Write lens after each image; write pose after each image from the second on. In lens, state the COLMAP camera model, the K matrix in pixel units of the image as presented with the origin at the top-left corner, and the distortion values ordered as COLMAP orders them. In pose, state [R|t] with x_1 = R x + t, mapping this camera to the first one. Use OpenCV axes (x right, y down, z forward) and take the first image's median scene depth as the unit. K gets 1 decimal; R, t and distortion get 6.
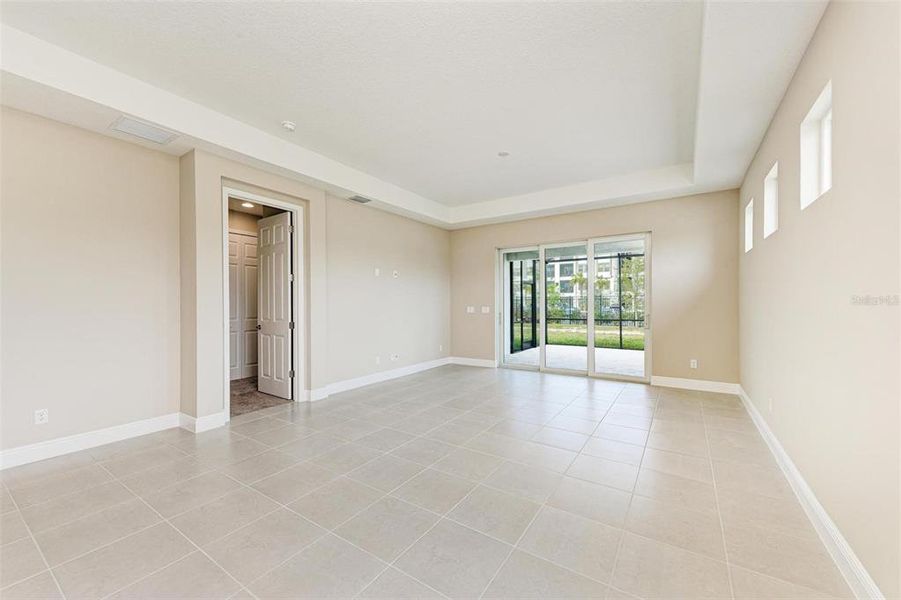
lens RADIAL K [[350.8, 0, 447.6], [0, 350.8, 303.5], [0, 0, 1]] dist [0.010976, -0.000274]
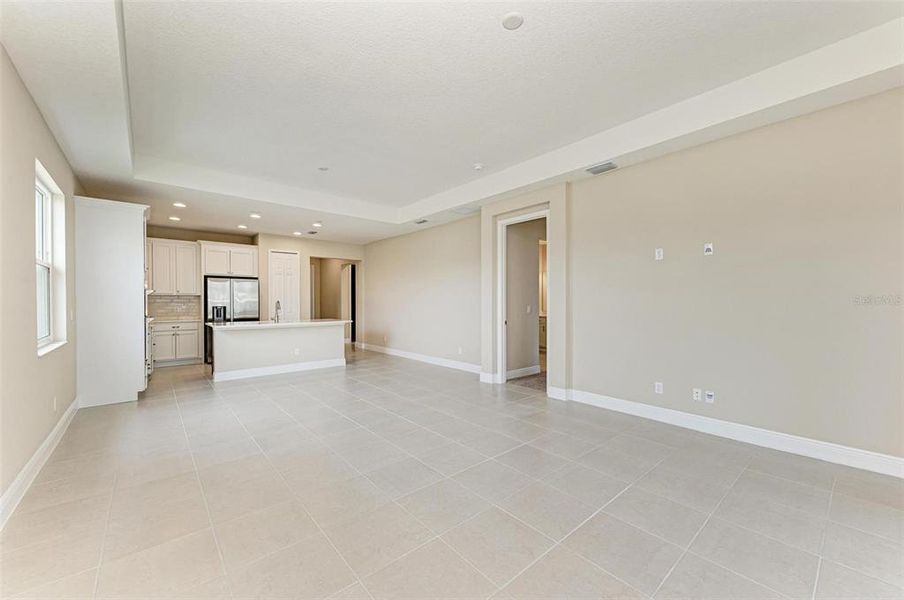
lens RADIAL K [[351.9, 0, 449.1], [0, 351.9, 303.5], [0, 0, 1]] dist [0.010976, -0.000274]
pose [[-0.271338, 0.015321, -0.962362, 0.513103], [0.009621, 0.999867, 0.013206, -0.008553], [0.962436, -0.005675, -0.271449, 0.753109]]
